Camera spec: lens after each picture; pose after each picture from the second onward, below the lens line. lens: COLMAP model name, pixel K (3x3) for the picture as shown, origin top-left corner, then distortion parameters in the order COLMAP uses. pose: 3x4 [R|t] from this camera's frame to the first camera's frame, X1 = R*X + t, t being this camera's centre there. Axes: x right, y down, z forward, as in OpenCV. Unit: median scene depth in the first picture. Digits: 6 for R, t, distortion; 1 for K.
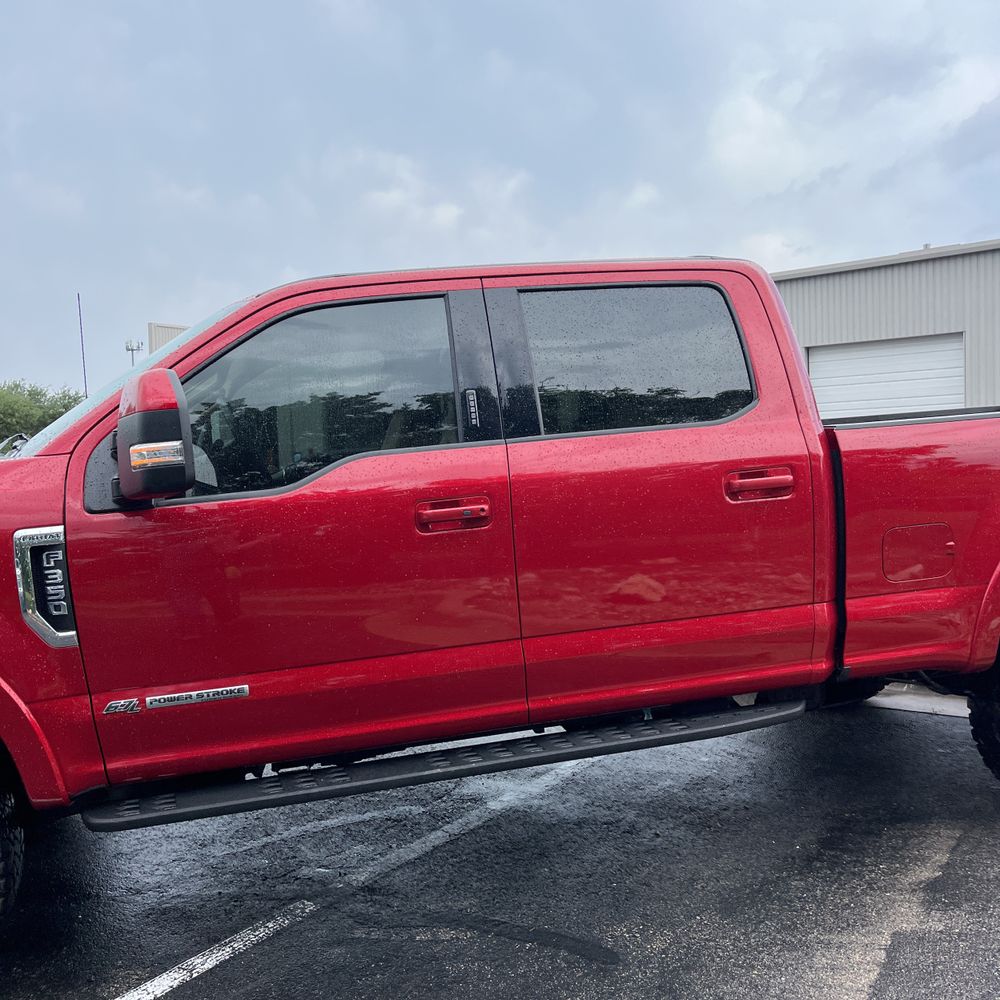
lens RADIAL K [[980.8, 0, 512.1], [0, 980.8, 501.3], [0, 0, 1]] dist [0.020930, -0.003770]
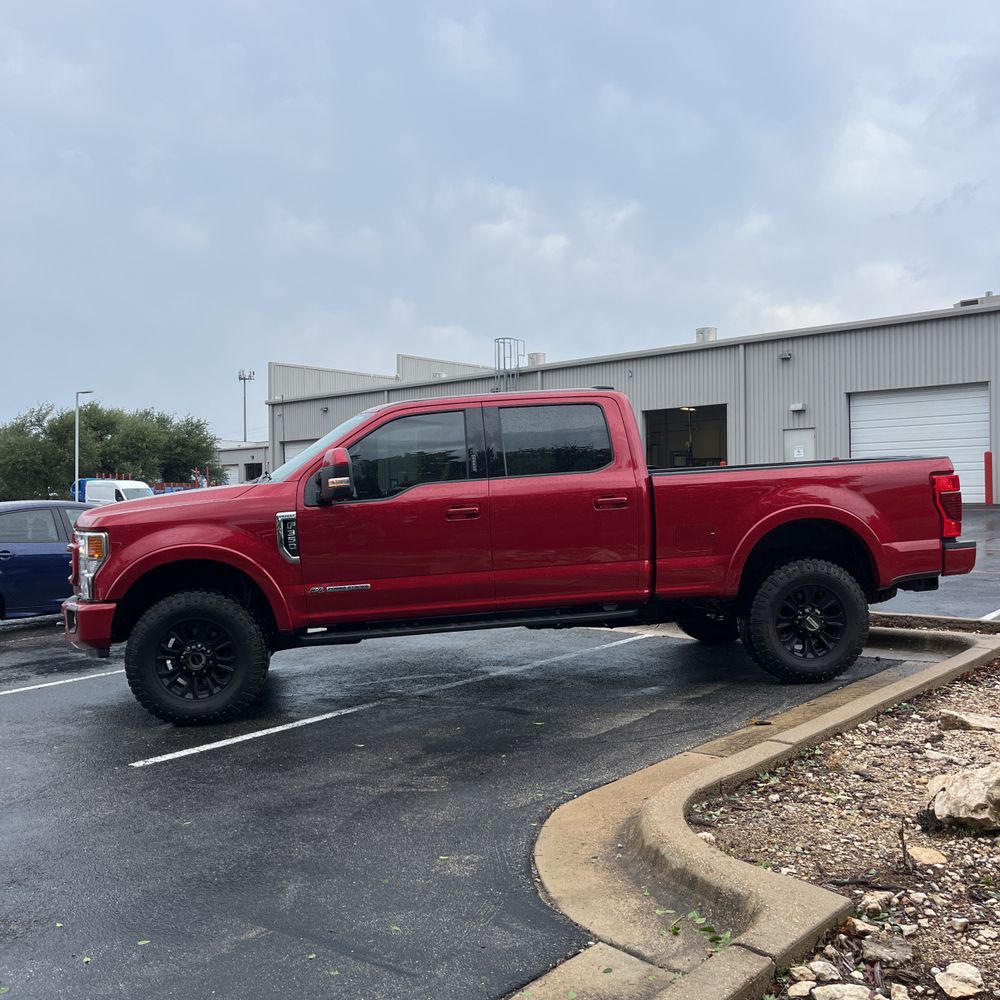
lens RADIAL K [[1020.2, 0, 499.3], [0, 1020.2, 451.7], [0, 0, 1]] dist [-0.009184, 0.003891]
pose [[0.992701, 0.012655, -0.119939, 0.311069], [-0.022085, 0.996738, -0.077619, 0.058591], [0.118566, 0.079701, 0.989742, -1.331449]]
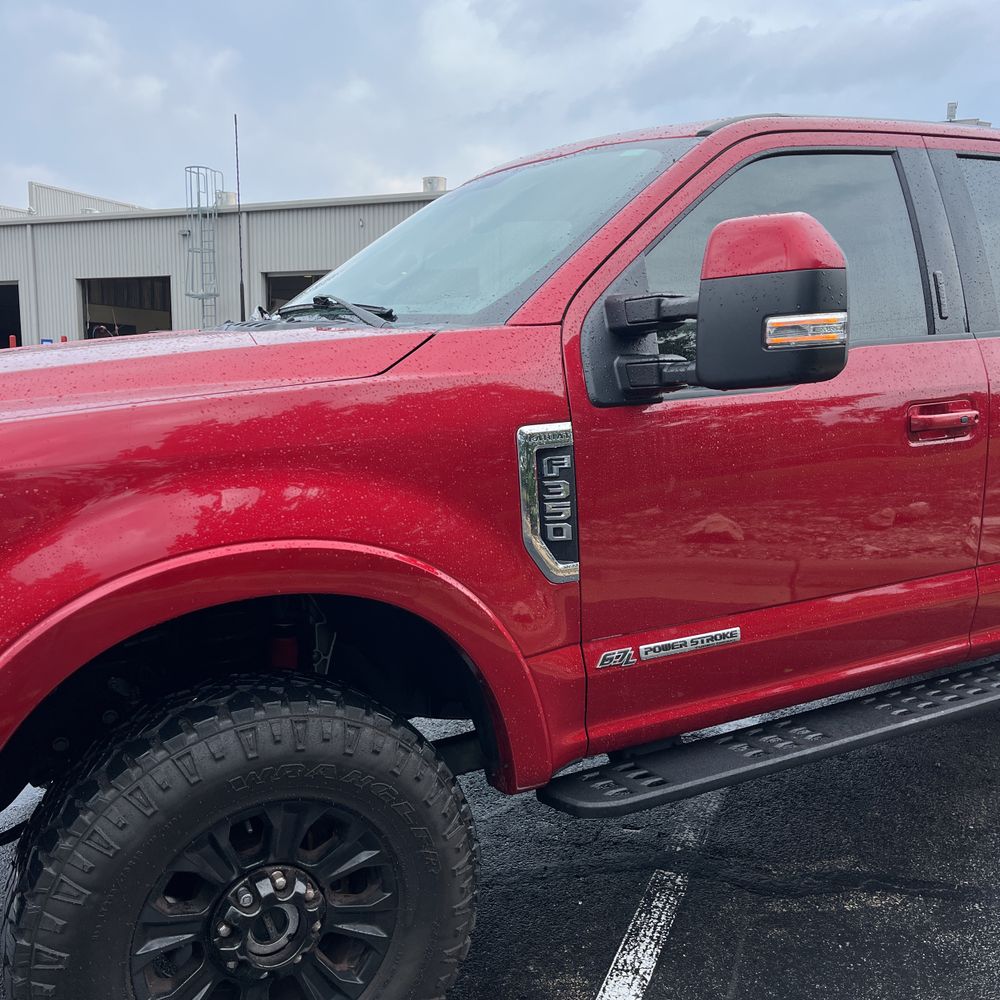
lens RADIAL K [[978.3, 0, 446.3], [0, 978.3, 501.0], [0, 0, 1]] dist [0.059096, -0.076505]
pose [[0.971517, 0.010862, 0.236721, -0.694459], [-0.032898, 0.995458, 0.089342, 0.020589], [-0.234675, -0.094585, 0.967461, 0.290553]]
